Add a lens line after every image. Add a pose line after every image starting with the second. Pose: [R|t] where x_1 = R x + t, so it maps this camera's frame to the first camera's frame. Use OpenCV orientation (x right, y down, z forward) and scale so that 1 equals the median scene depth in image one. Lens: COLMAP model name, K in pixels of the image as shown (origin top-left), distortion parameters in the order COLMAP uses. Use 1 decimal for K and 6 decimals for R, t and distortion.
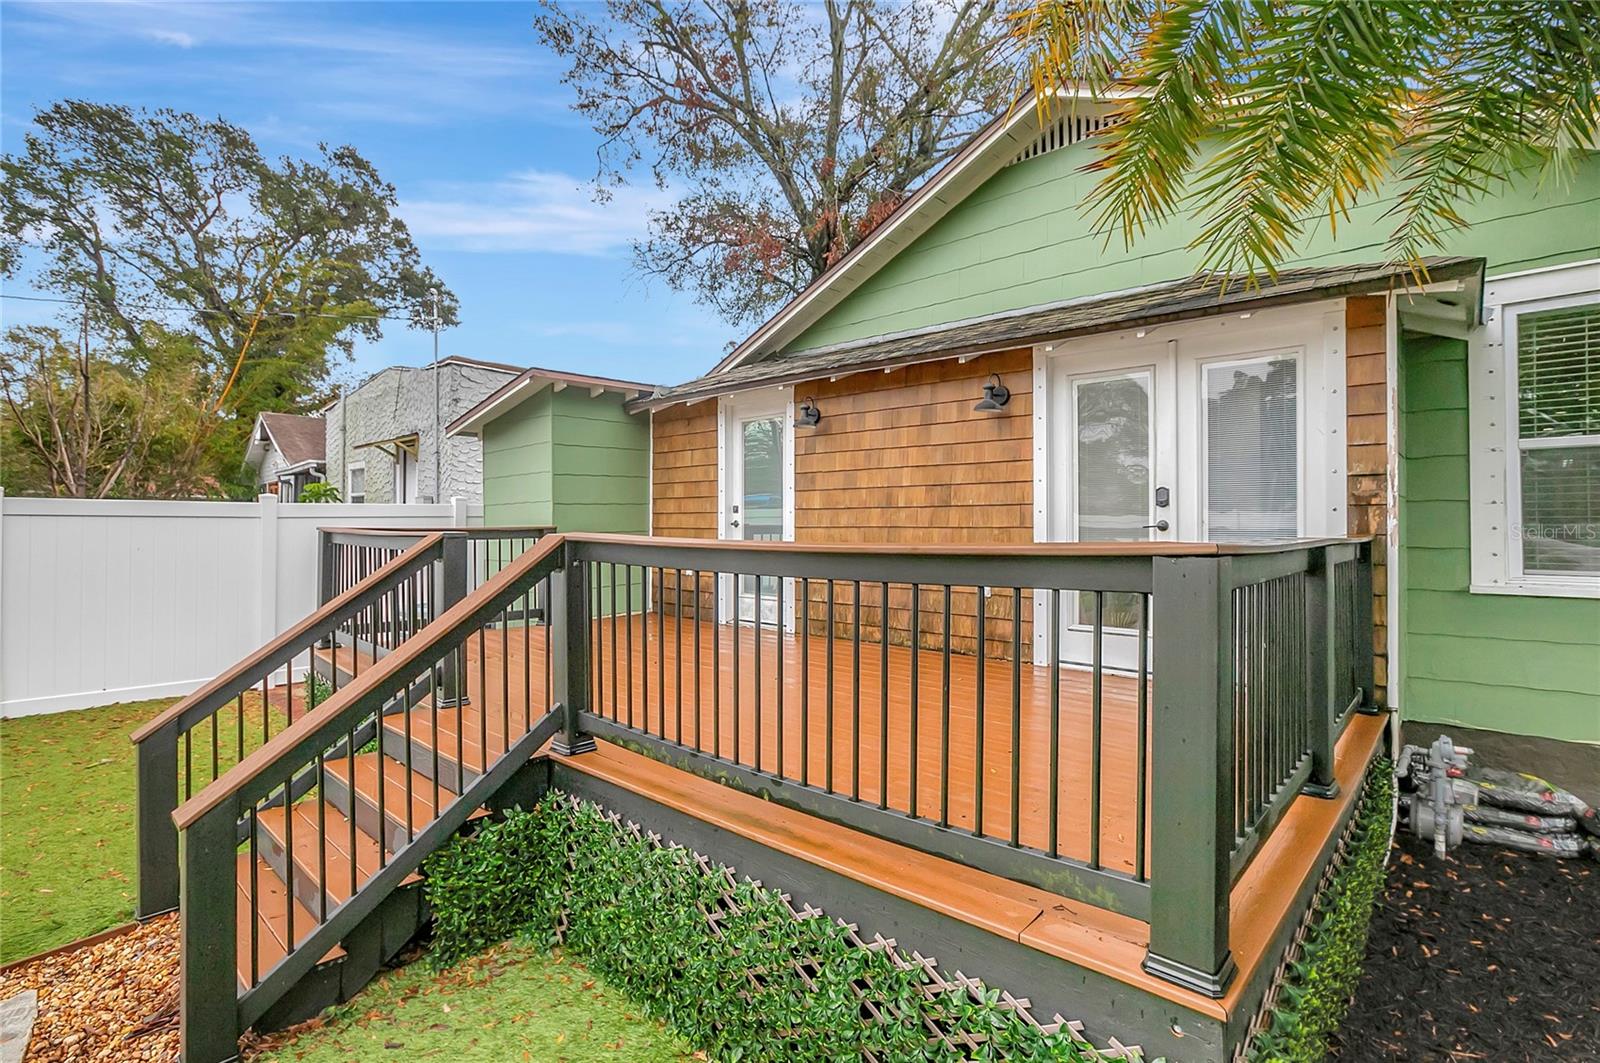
lens RADIAL K [[739.5, 0, 799.2], [0, 739.5, 517.5], [0, 0, 1]] dist [-0.002626, 0.000556]
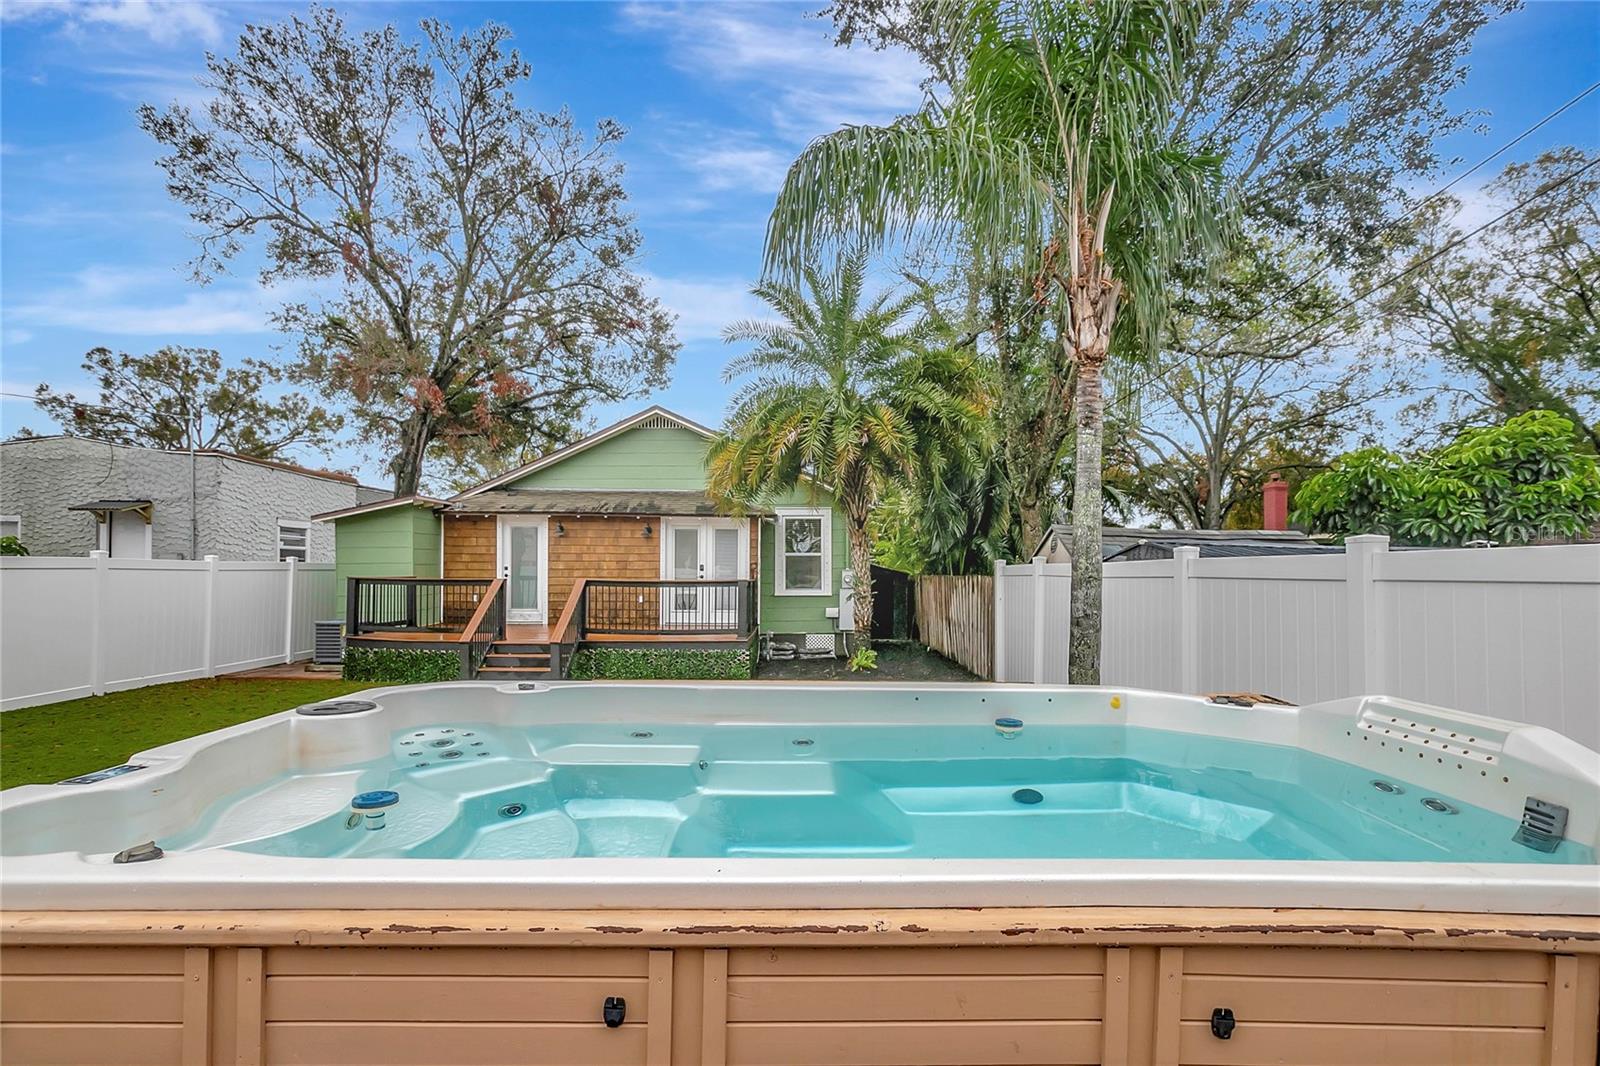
lens RADIAL K [[739.4, 0, 780.0], [0, 739.4, 584.1], [0, 0, 1]] dist [-0.000012, 0.000348]
pose [[0.752688, -0.002236, 0.658374, -0.856592], [-0.009607, 0.999850, 0.014379, -0.004504], [-0.658307, -0.017148, 0.752554, -1.024803]]
